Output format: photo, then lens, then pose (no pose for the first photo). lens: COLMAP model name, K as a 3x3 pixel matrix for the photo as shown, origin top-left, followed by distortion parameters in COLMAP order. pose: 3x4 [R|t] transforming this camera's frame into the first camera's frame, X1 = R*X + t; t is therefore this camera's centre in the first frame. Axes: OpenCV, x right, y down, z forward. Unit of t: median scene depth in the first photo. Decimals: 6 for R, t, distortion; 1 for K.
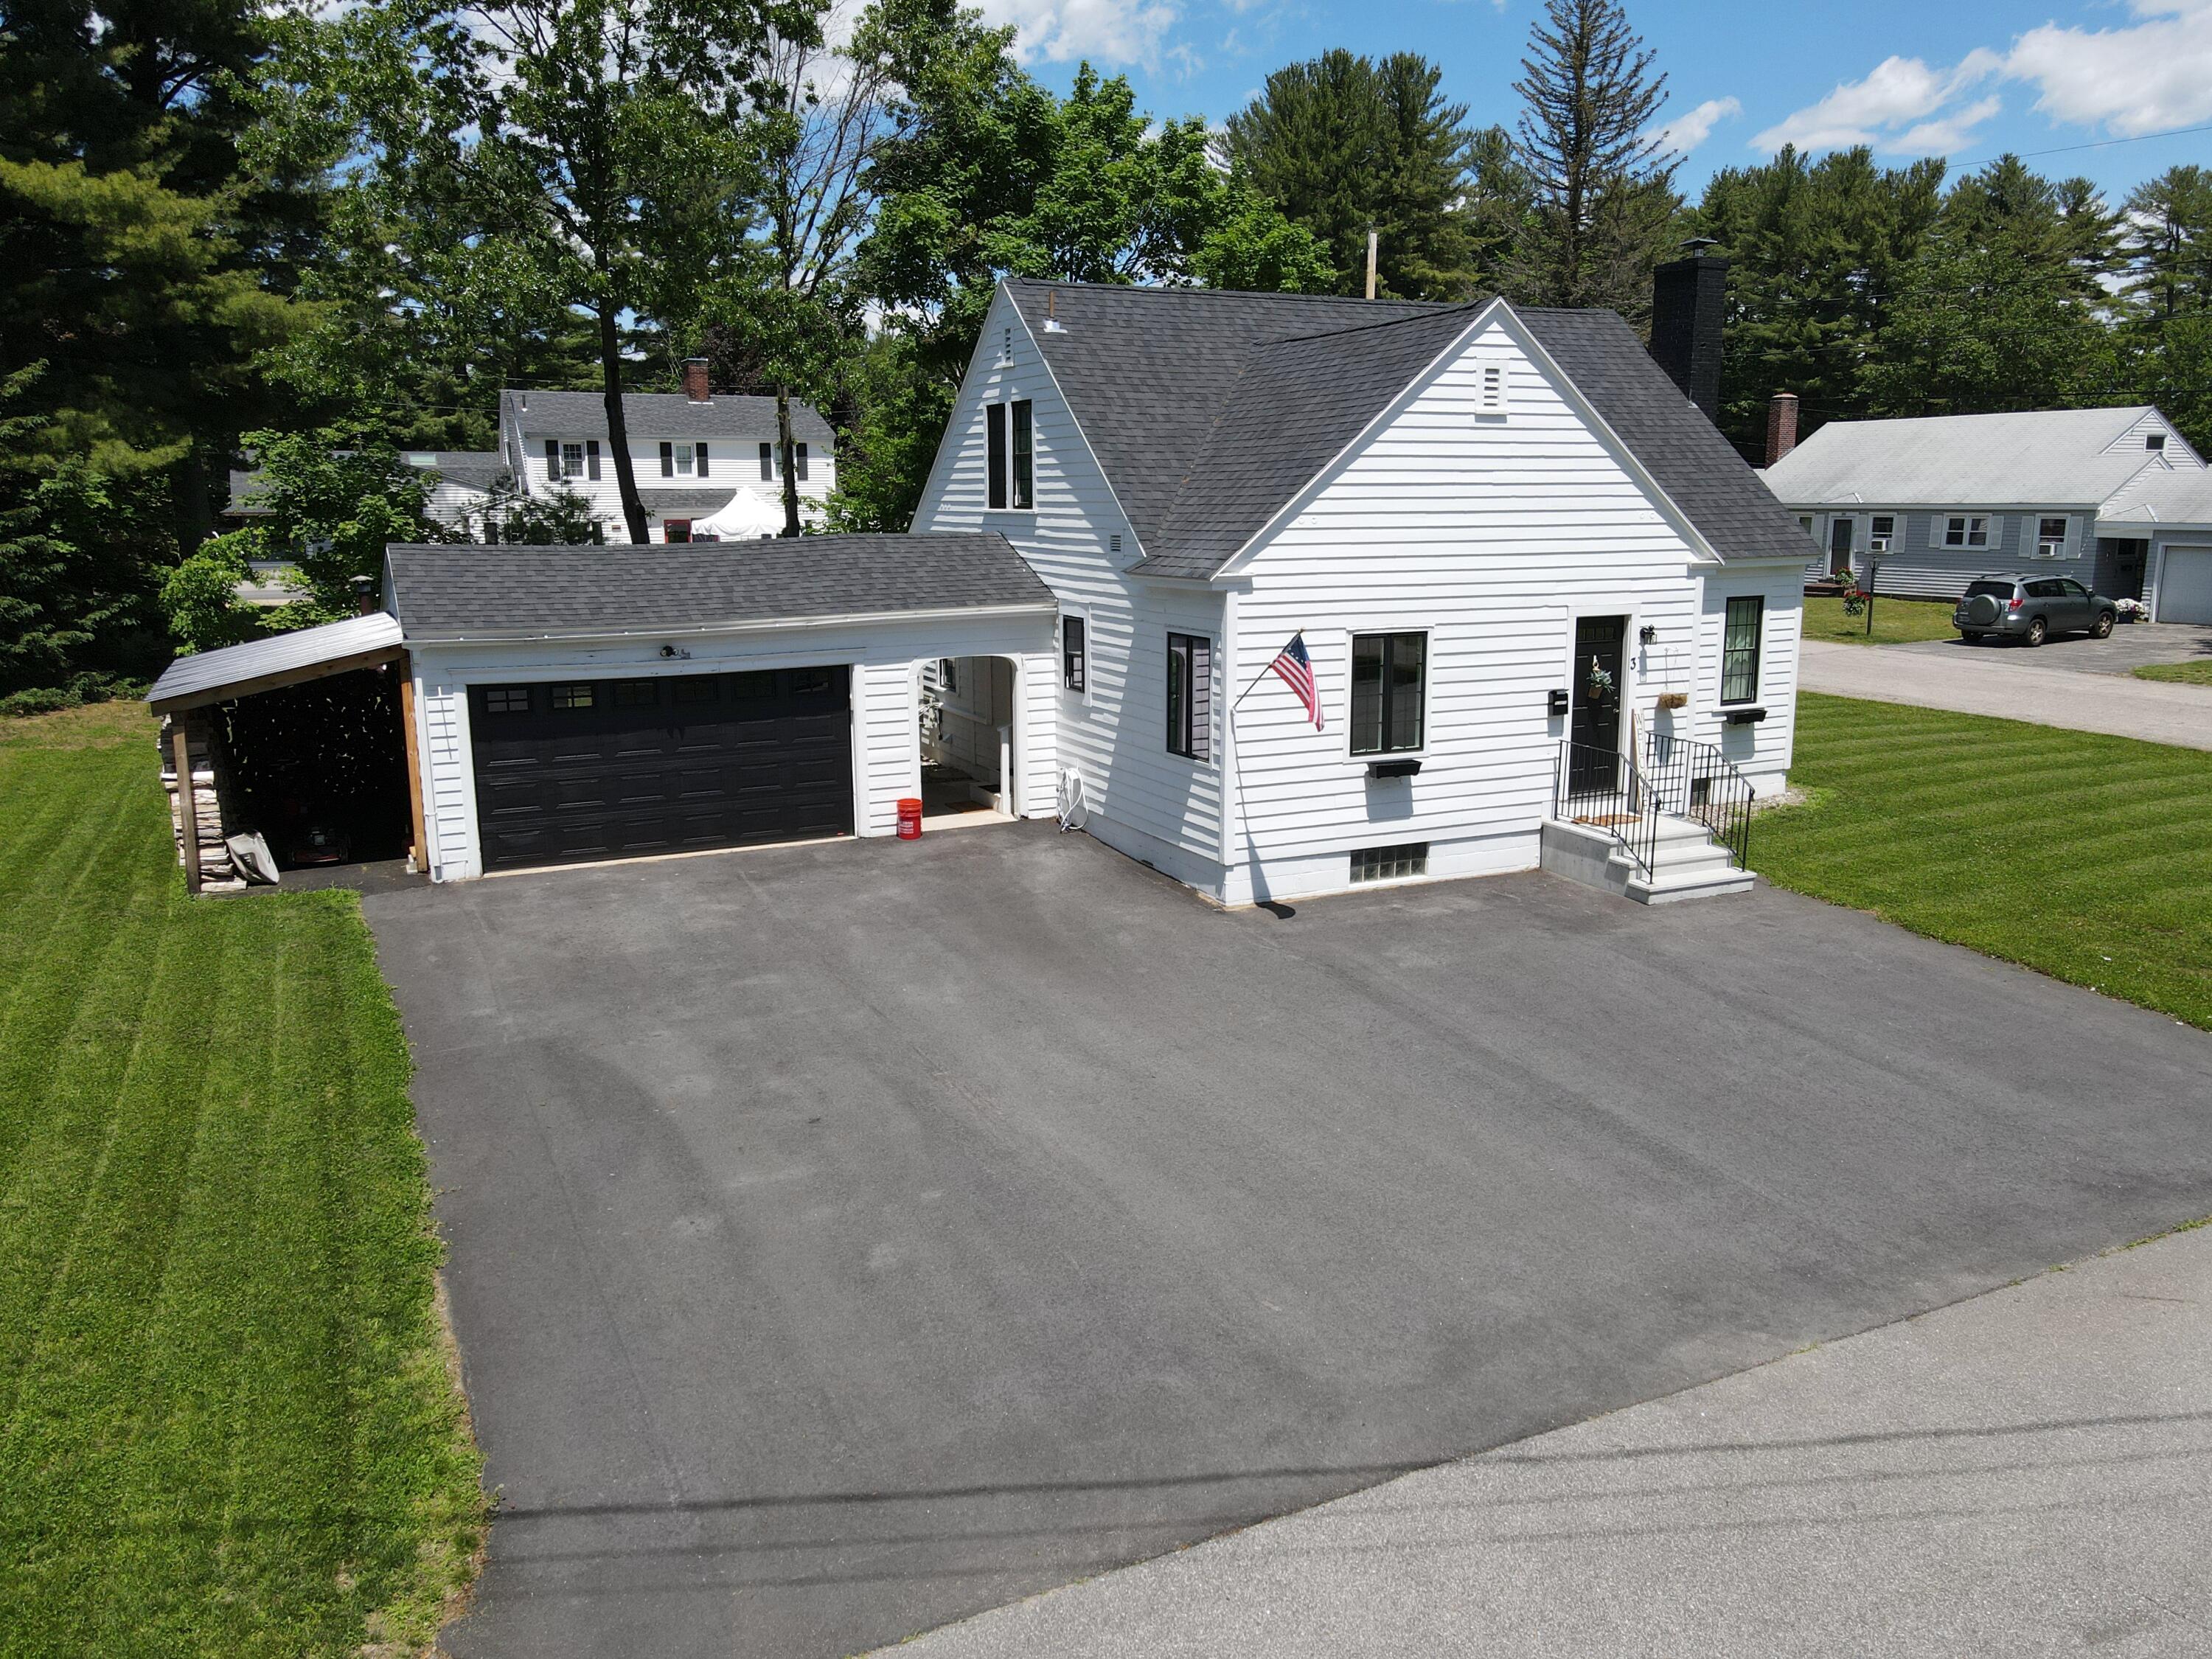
lens RADIAL K [[1620.5, 0, 1107.0], [0, 1620.5, 816.6], [0, 0, 1]] dist [0.004483, 0.015759]
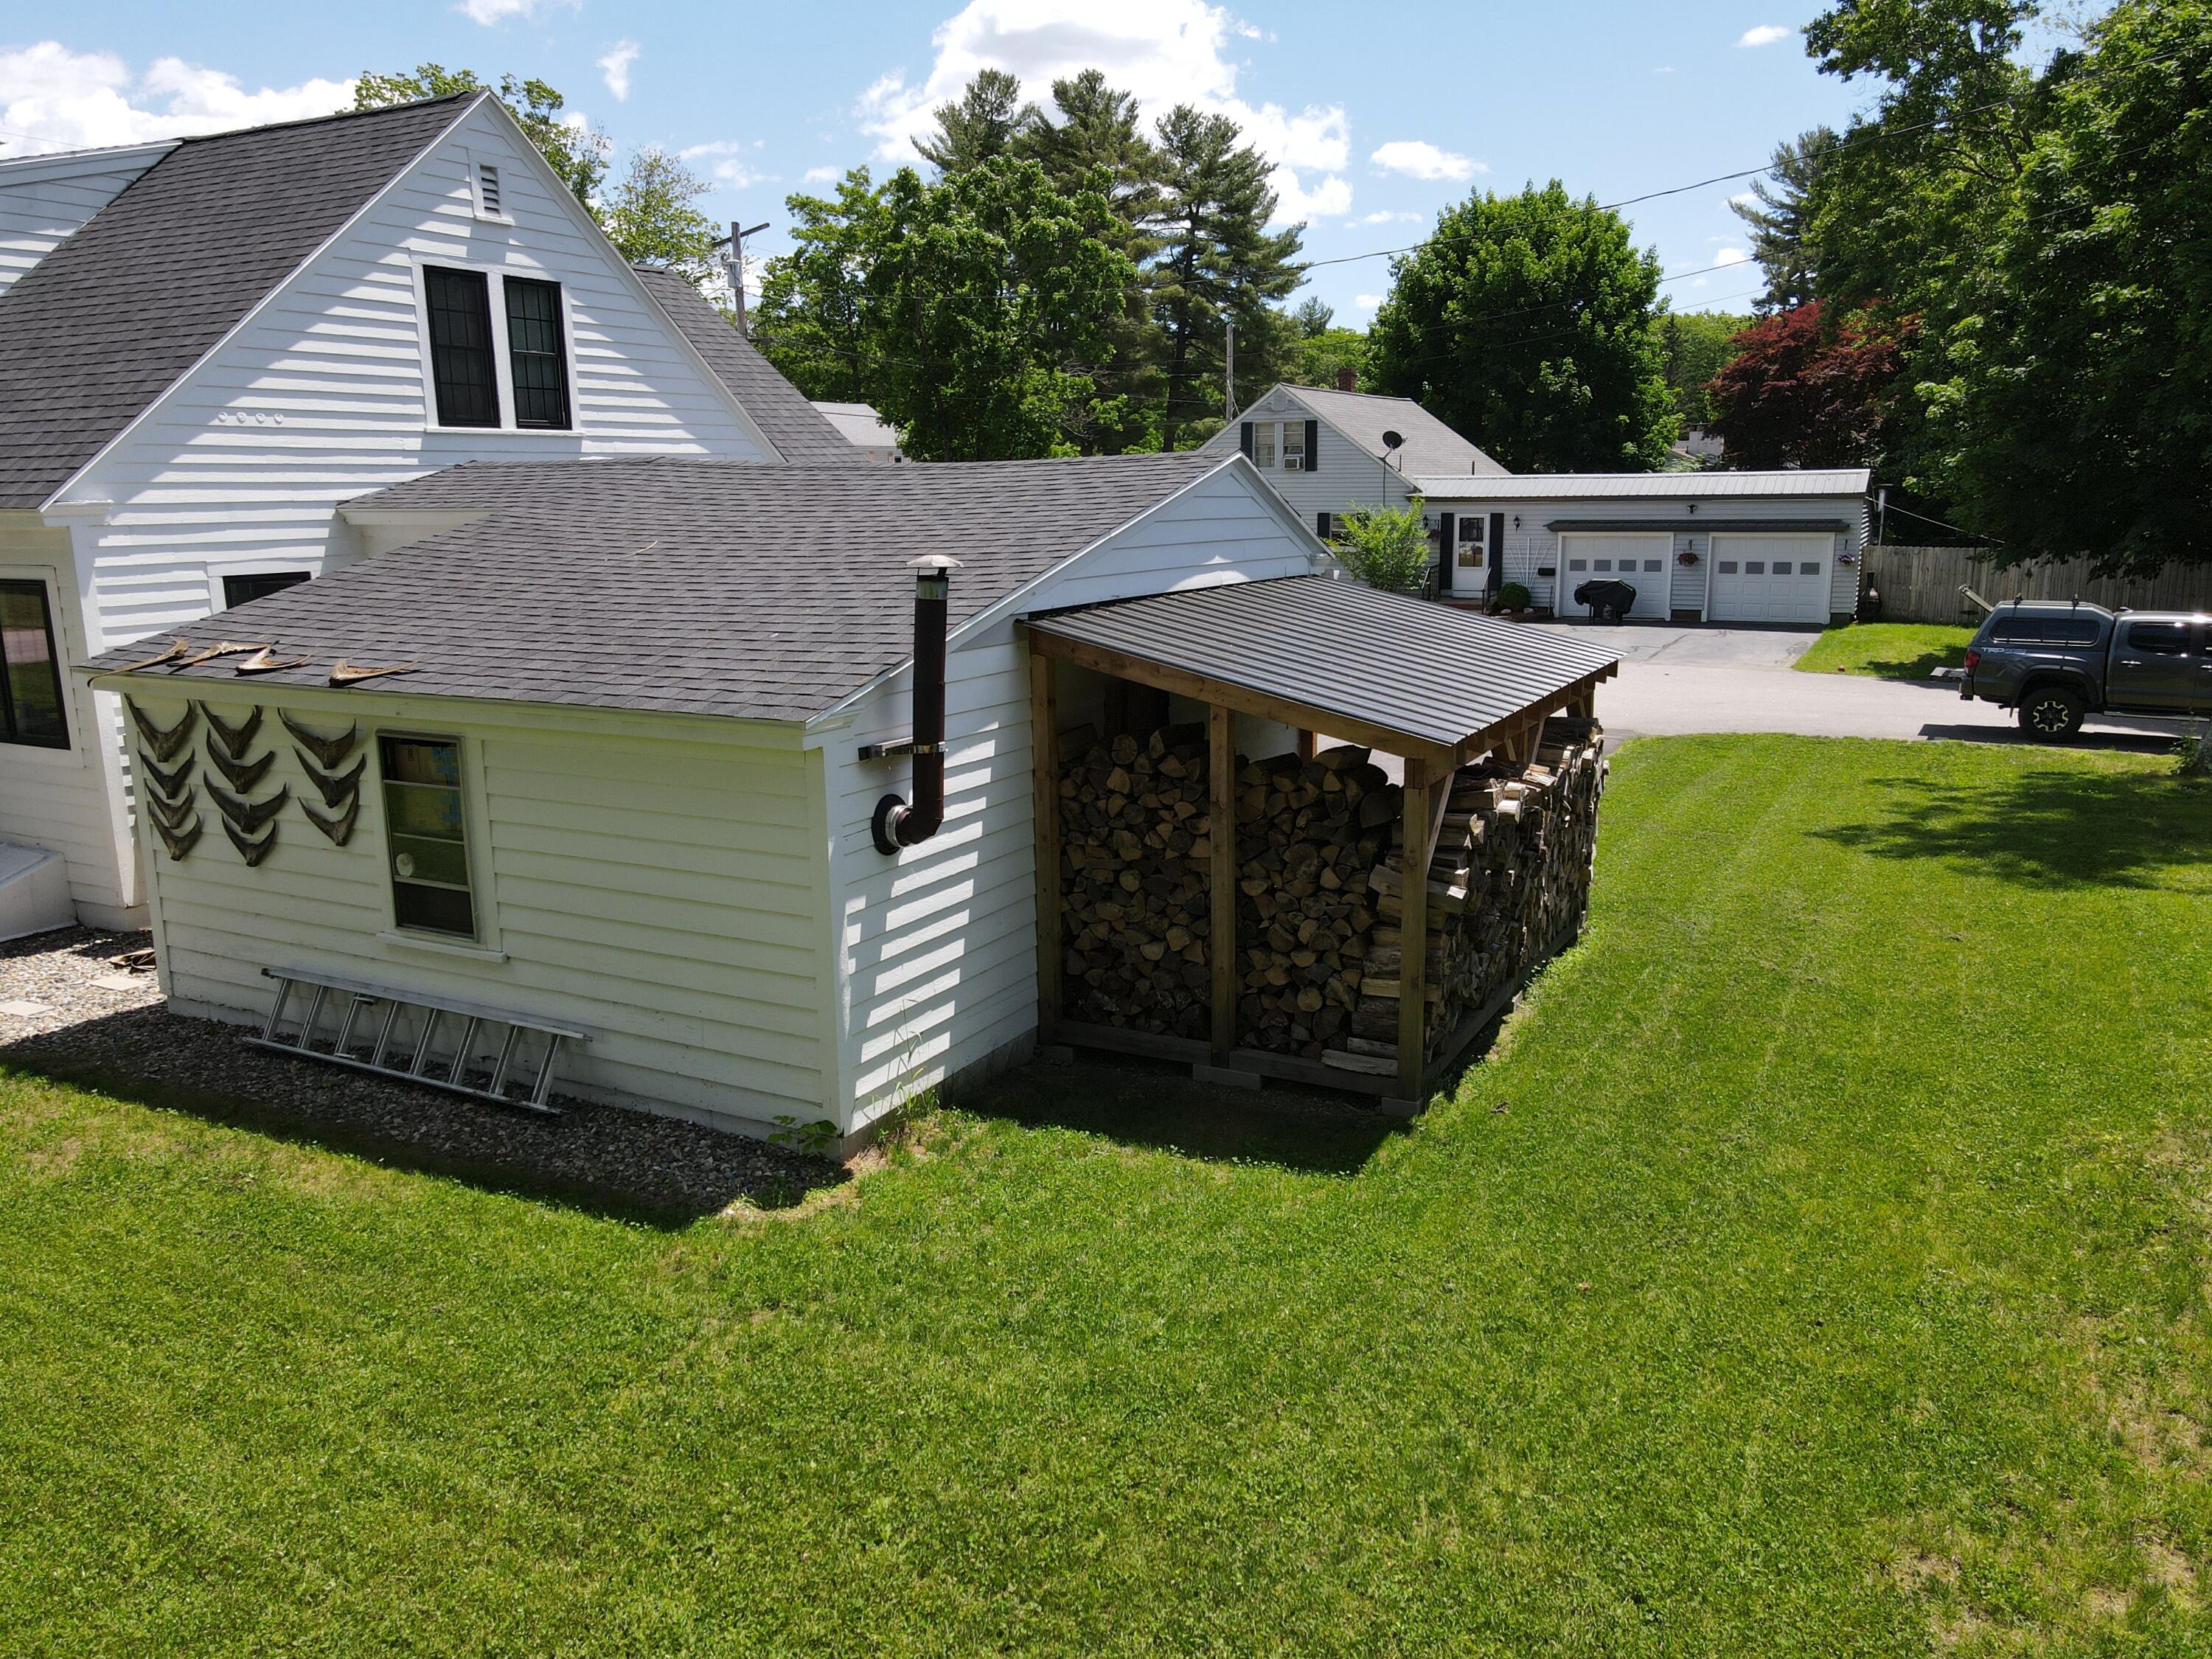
lens RADIAL K [[1620.5, 0, 1108.3], [0, 1620.5, 824.0], [0, 0, 1]] dist [0.004483, 0.015759]
pose [[-0.594923, -0.154522, 0.788790, -0.959877], [0.171097, 0.934511, 0.312114, -0.246701], [-0.785361, 0.320644, -0.529524, 1.474753]]
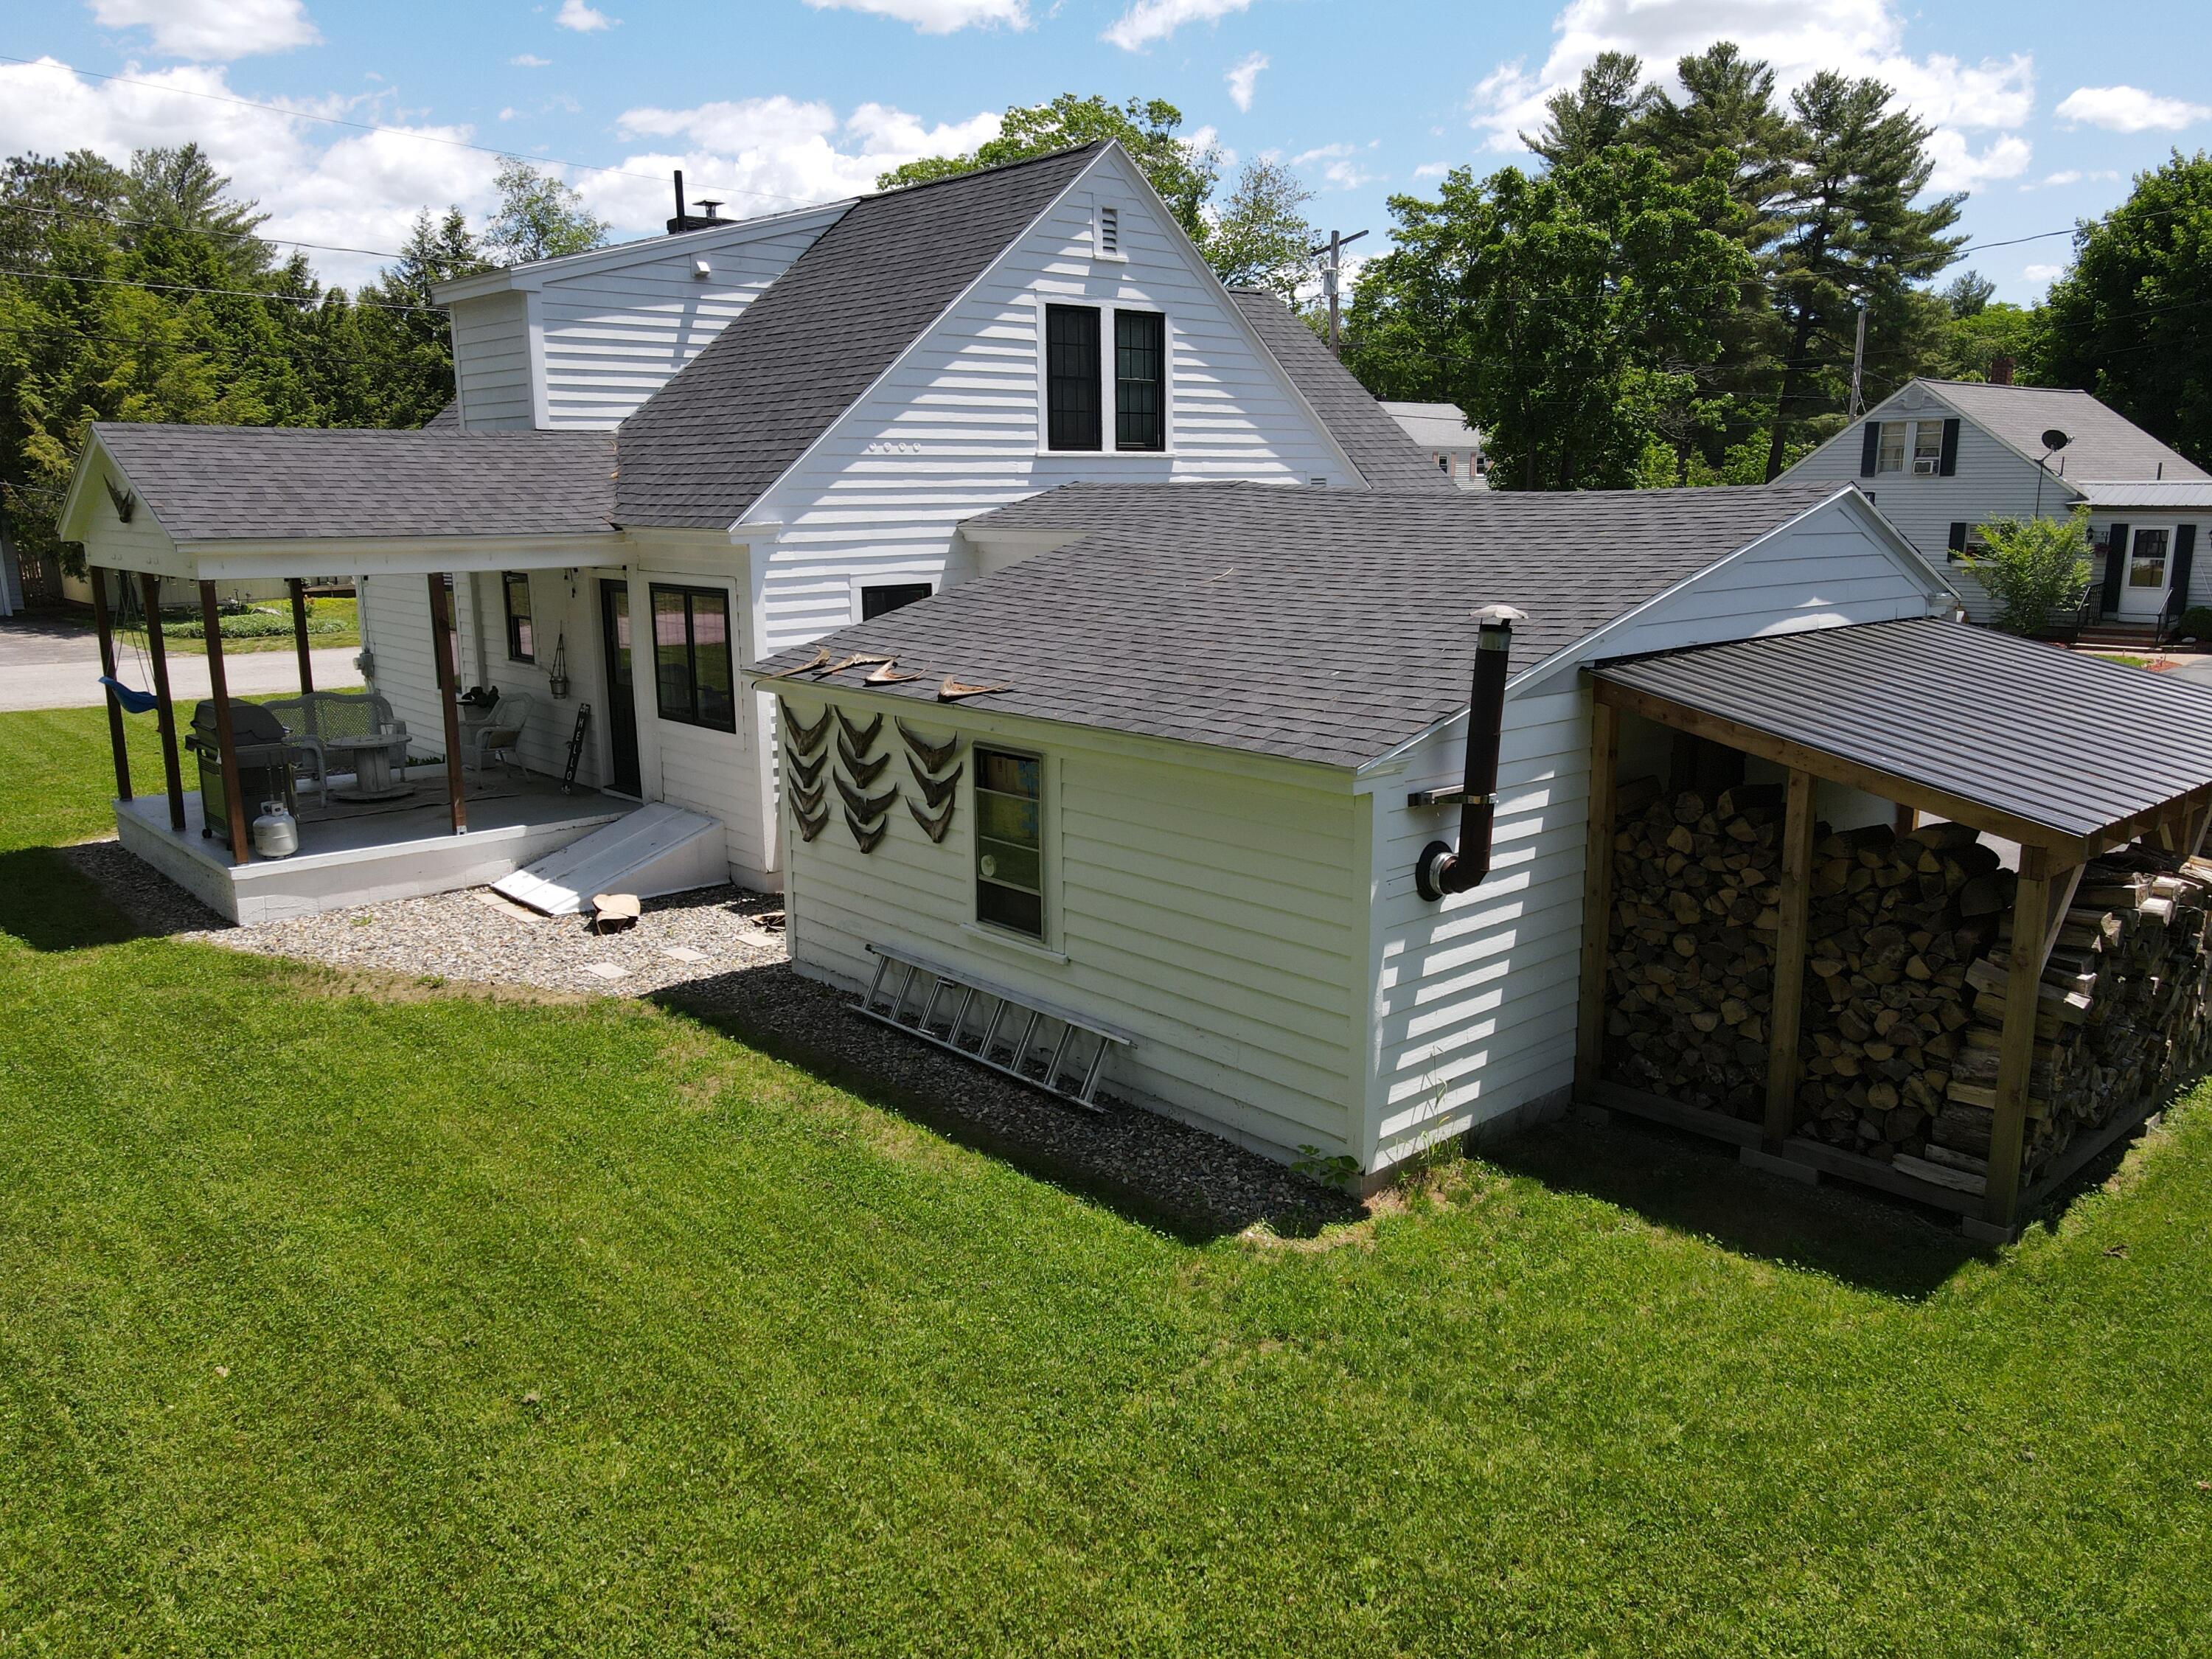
lens RADIAL K [[1620.5, 0, 1109.4], [0, 1620.5, 818.8], [0, 0, 1]] dist [0.004483, 0.015759]
pose [[-0.286504, -0.188208, 0.939411, -0.963152], [0.195581, 0.948378, 0.249653, -0.260295], [-0.937904, 0.255257, -0.234905, 1.470533]]
